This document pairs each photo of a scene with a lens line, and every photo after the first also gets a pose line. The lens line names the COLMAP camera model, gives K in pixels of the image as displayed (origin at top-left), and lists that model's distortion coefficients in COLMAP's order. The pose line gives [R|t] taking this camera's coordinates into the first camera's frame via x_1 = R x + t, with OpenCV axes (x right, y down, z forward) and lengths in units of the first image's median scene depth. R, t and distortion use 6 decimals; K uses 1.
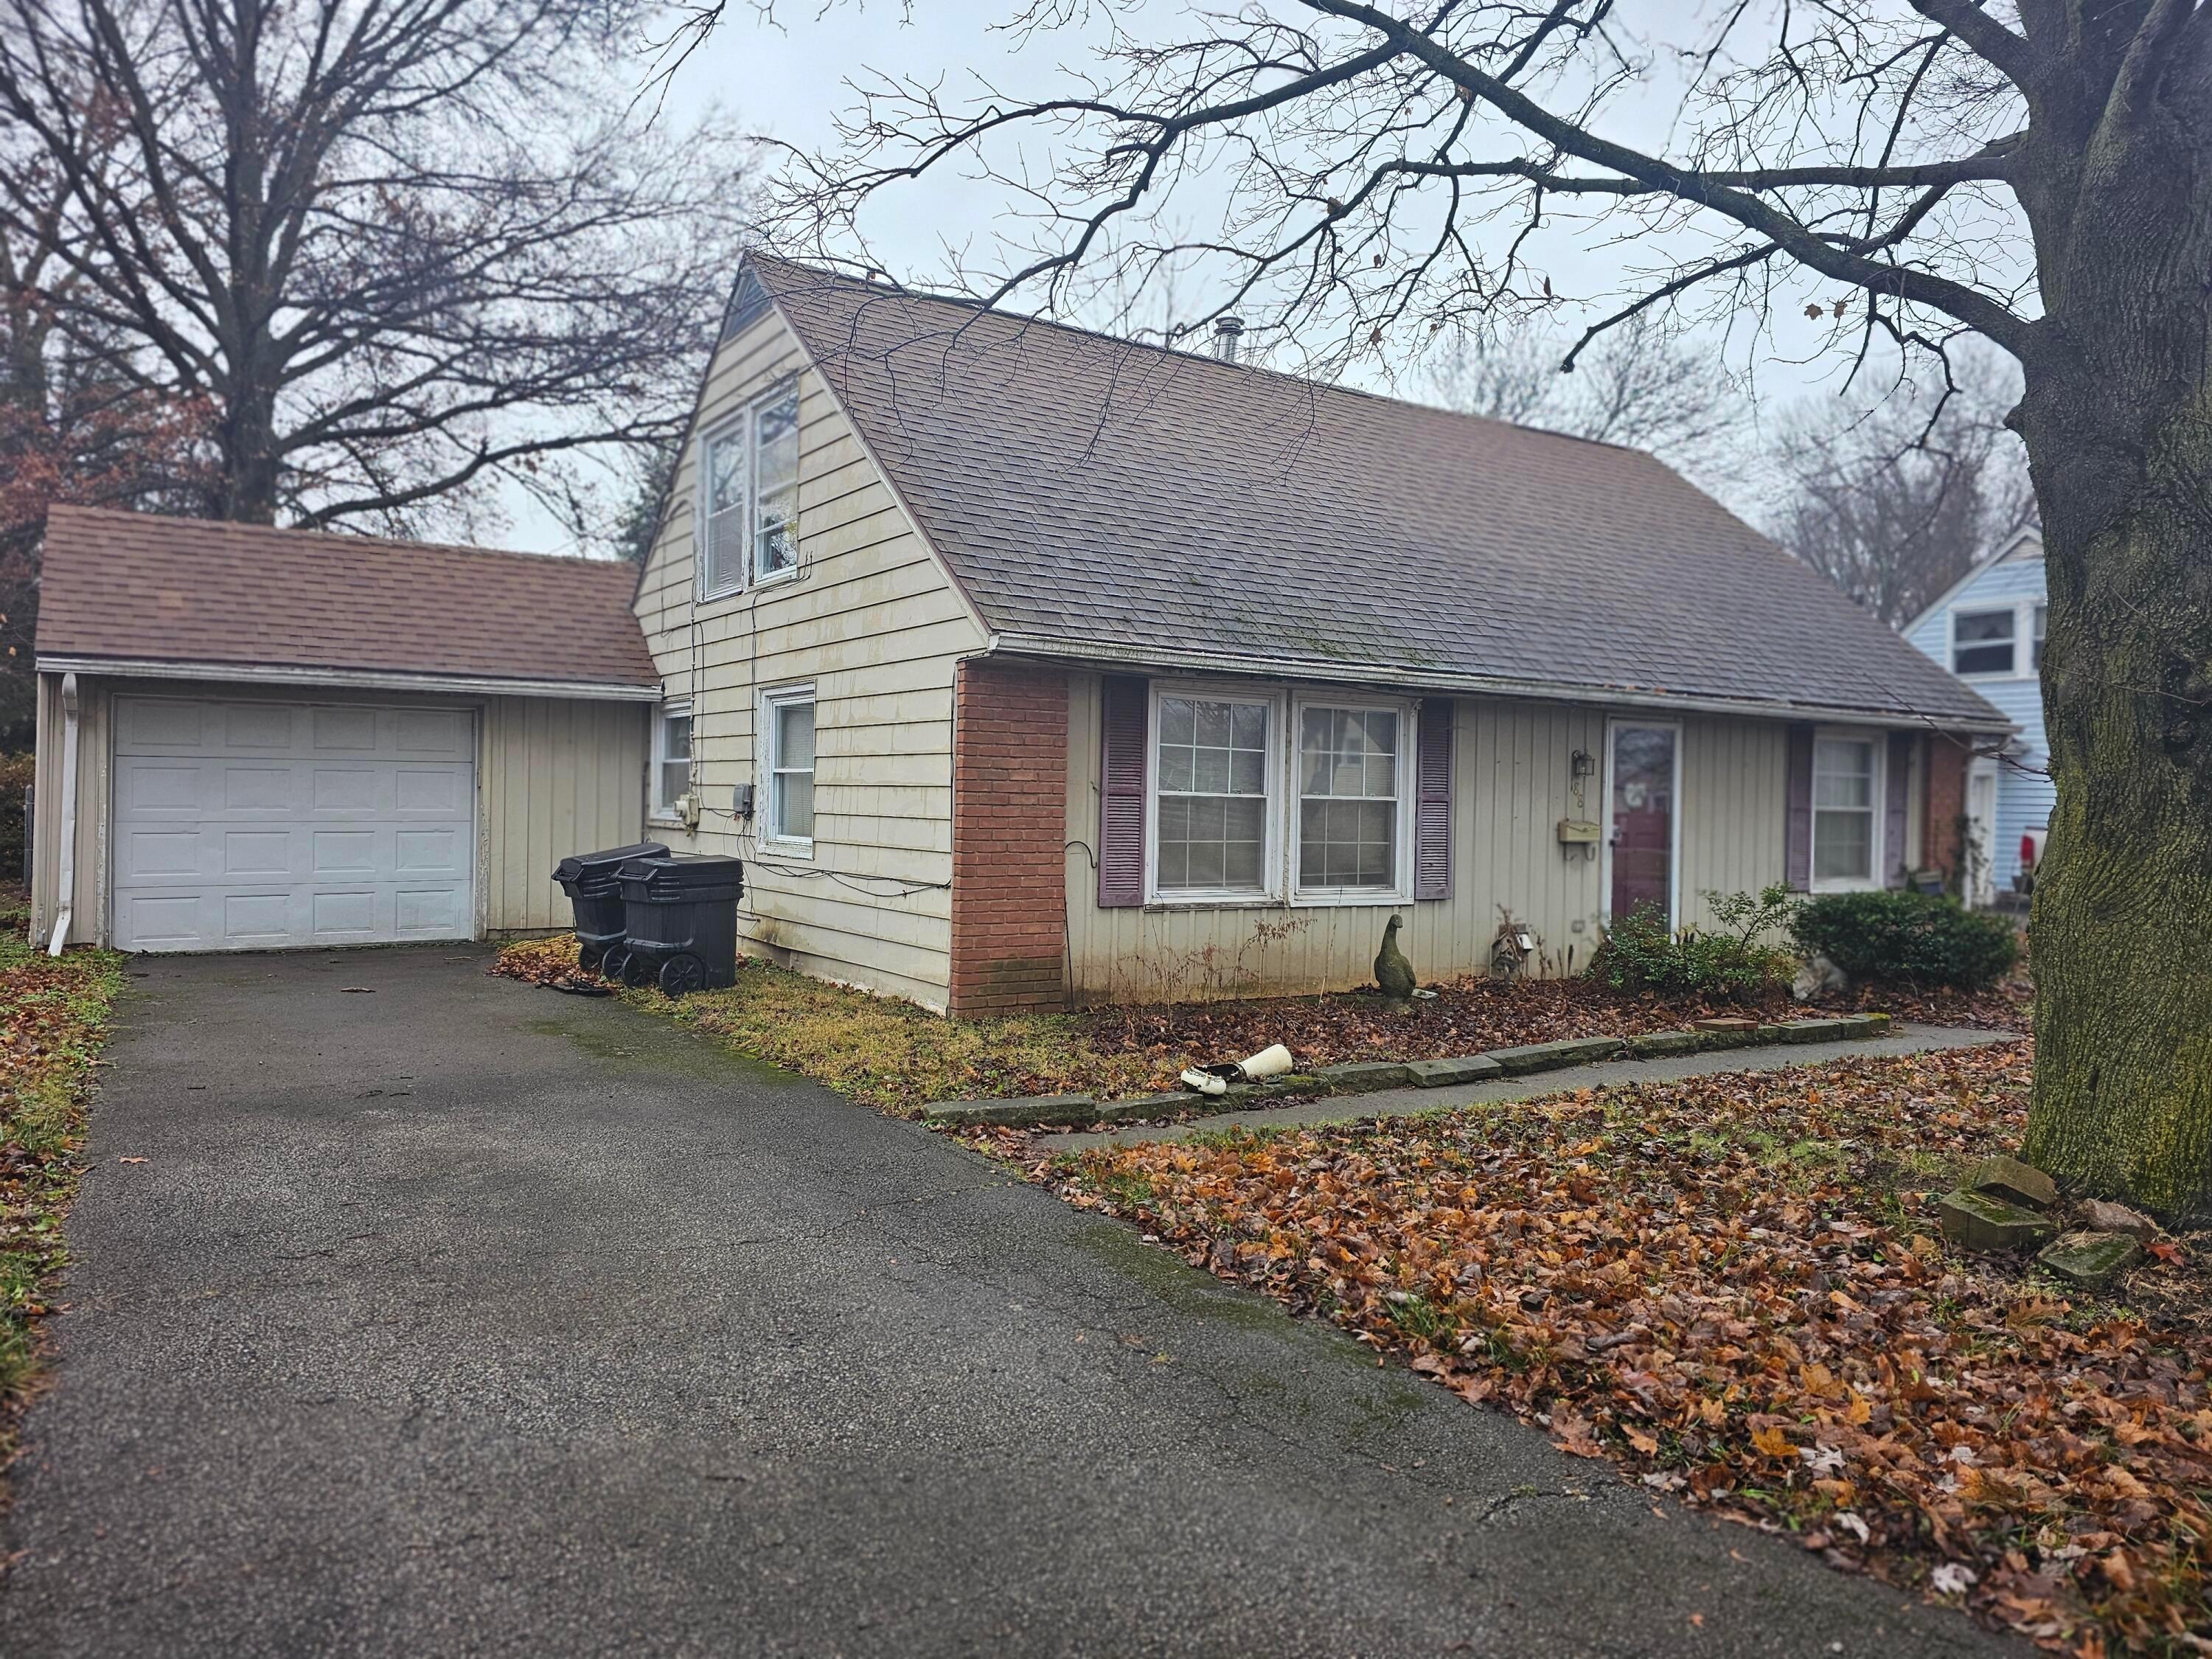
lens RADIAL K [[1506.9, 0, 1103.4], [0, 1506.9, 825.4], [0, 0, 1]] dist [0.007308, 0.000361]
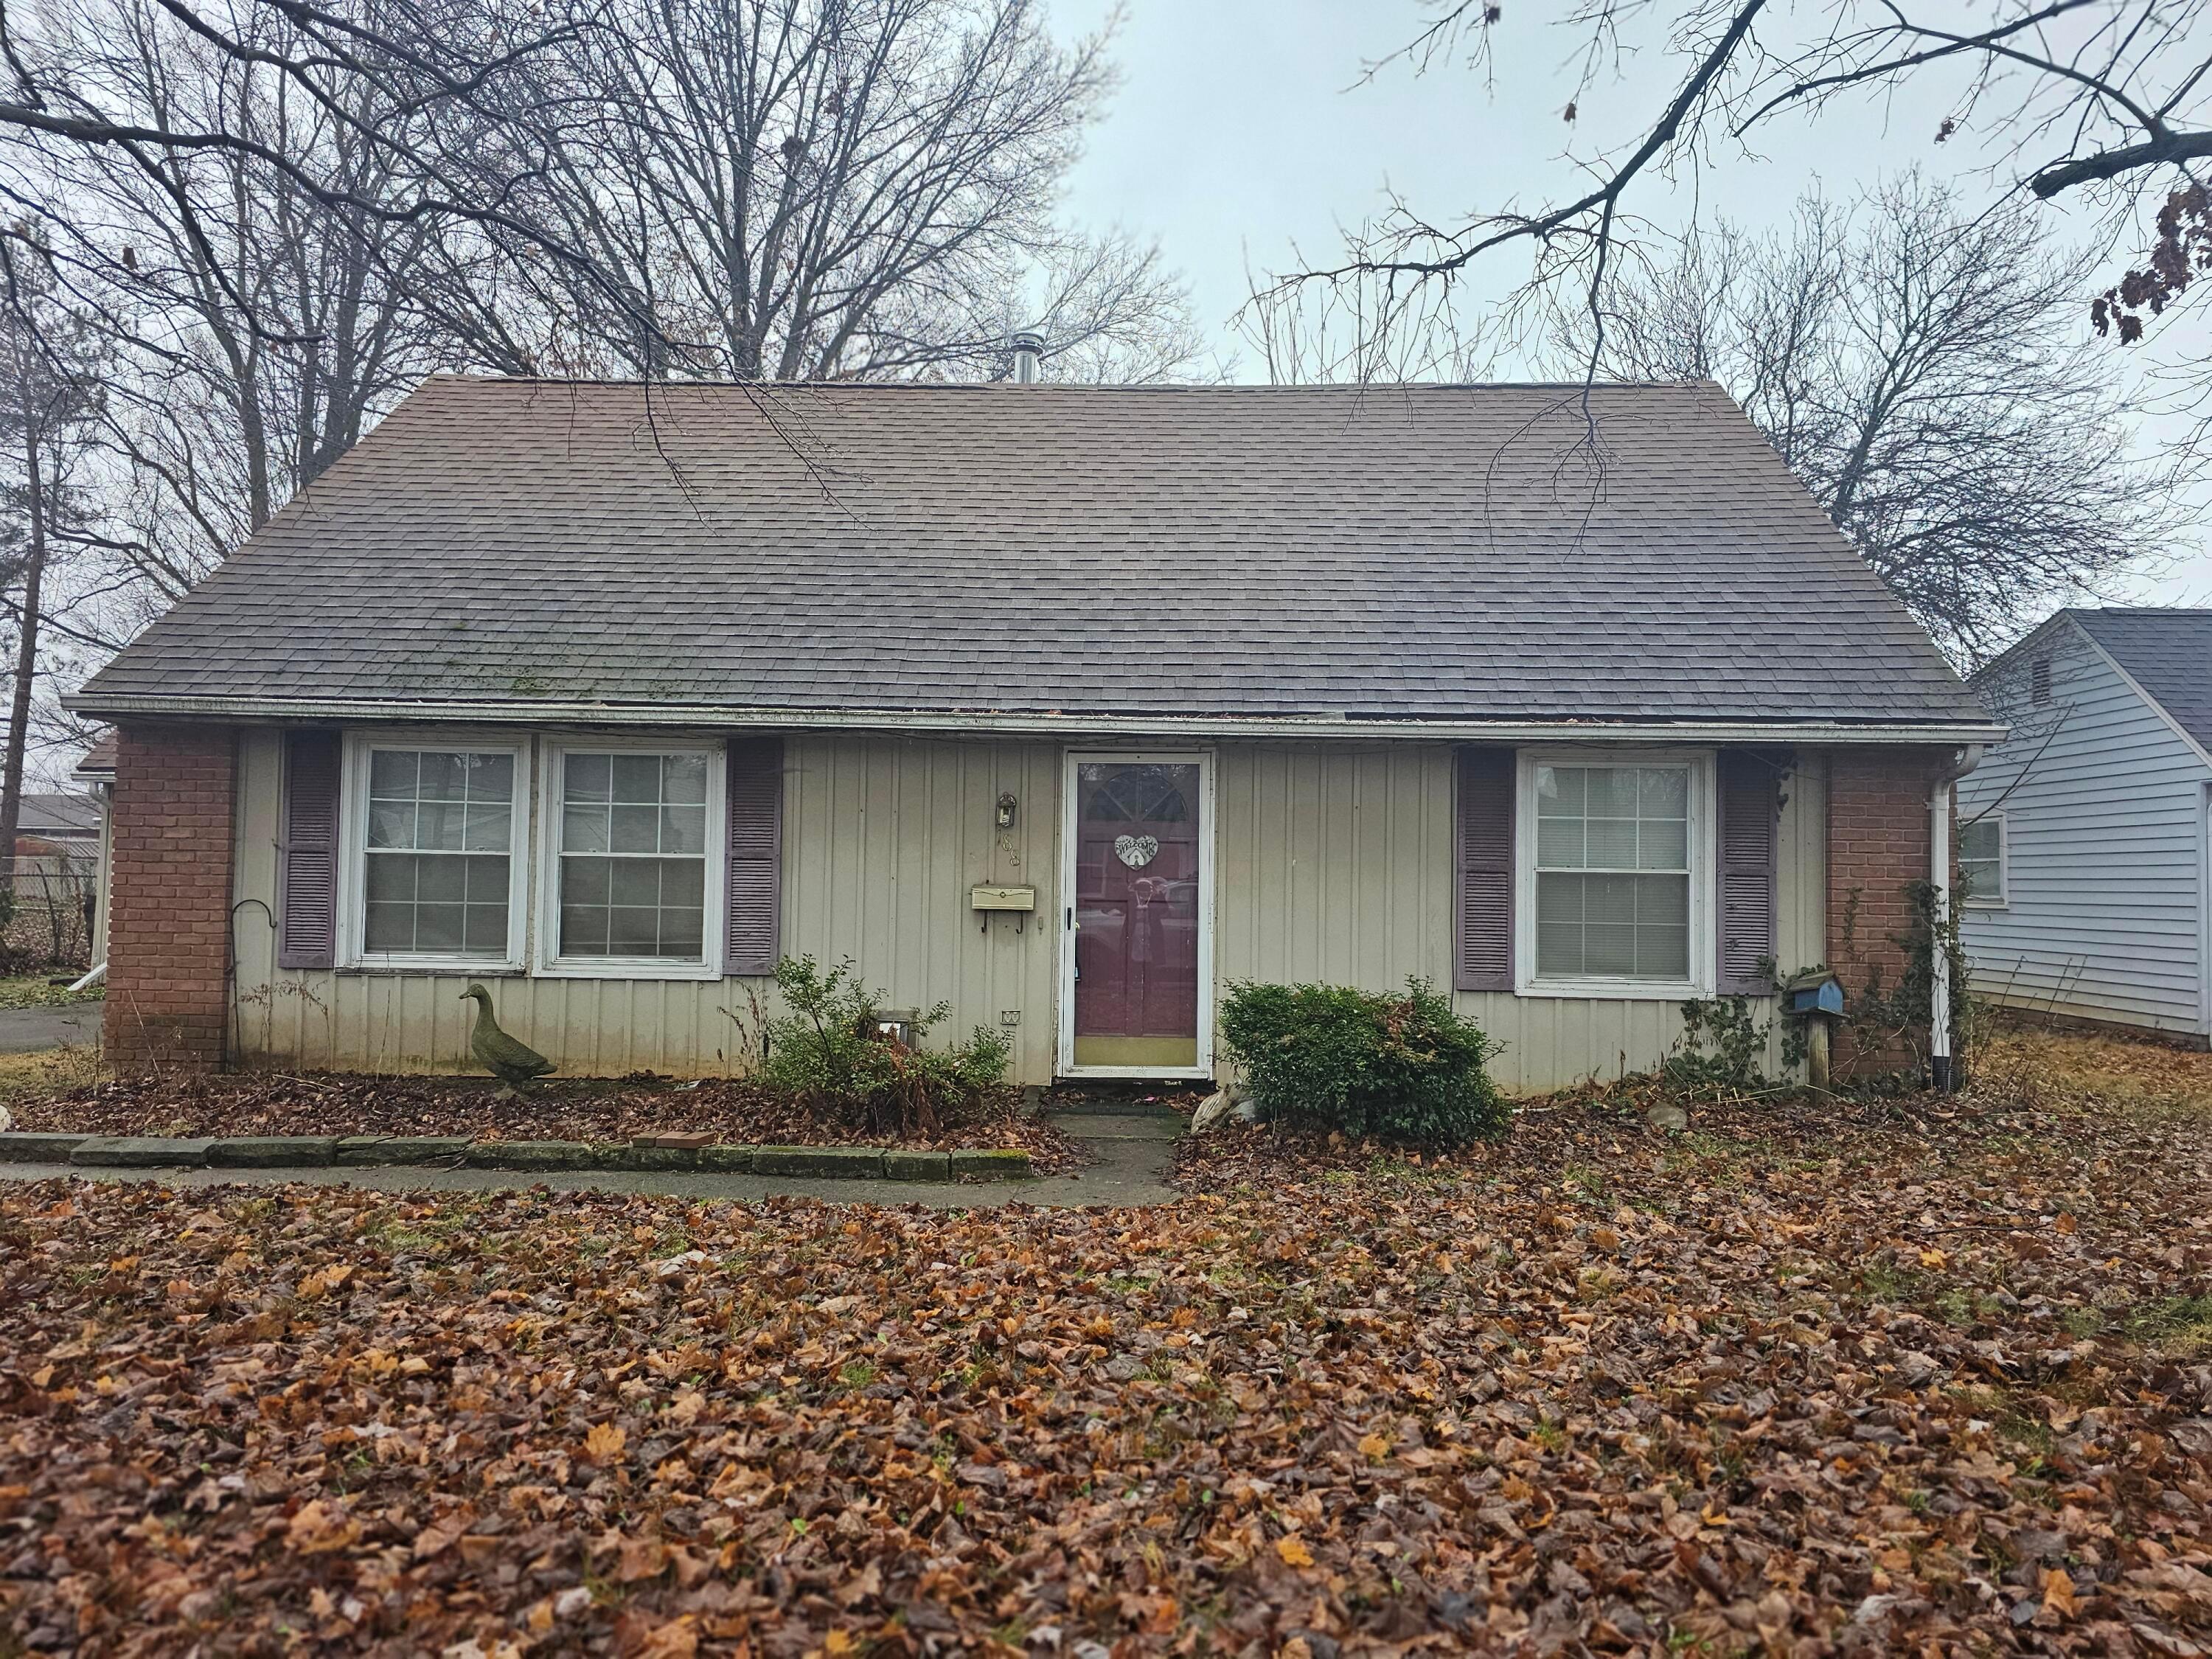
lens RADIAL K [[1506.9, 0, 1107.8], [0, 1506.9, 824.9], [0, 0, 1]] dist [0.007308, 0.000361]
pose [[0.837705, -0.023217, -0.545629, 0.903247], [-0.008579, 0.998413, -0.055655, 0.010955], [0.546055, 0.051303, 0.836177, 0.435393]]
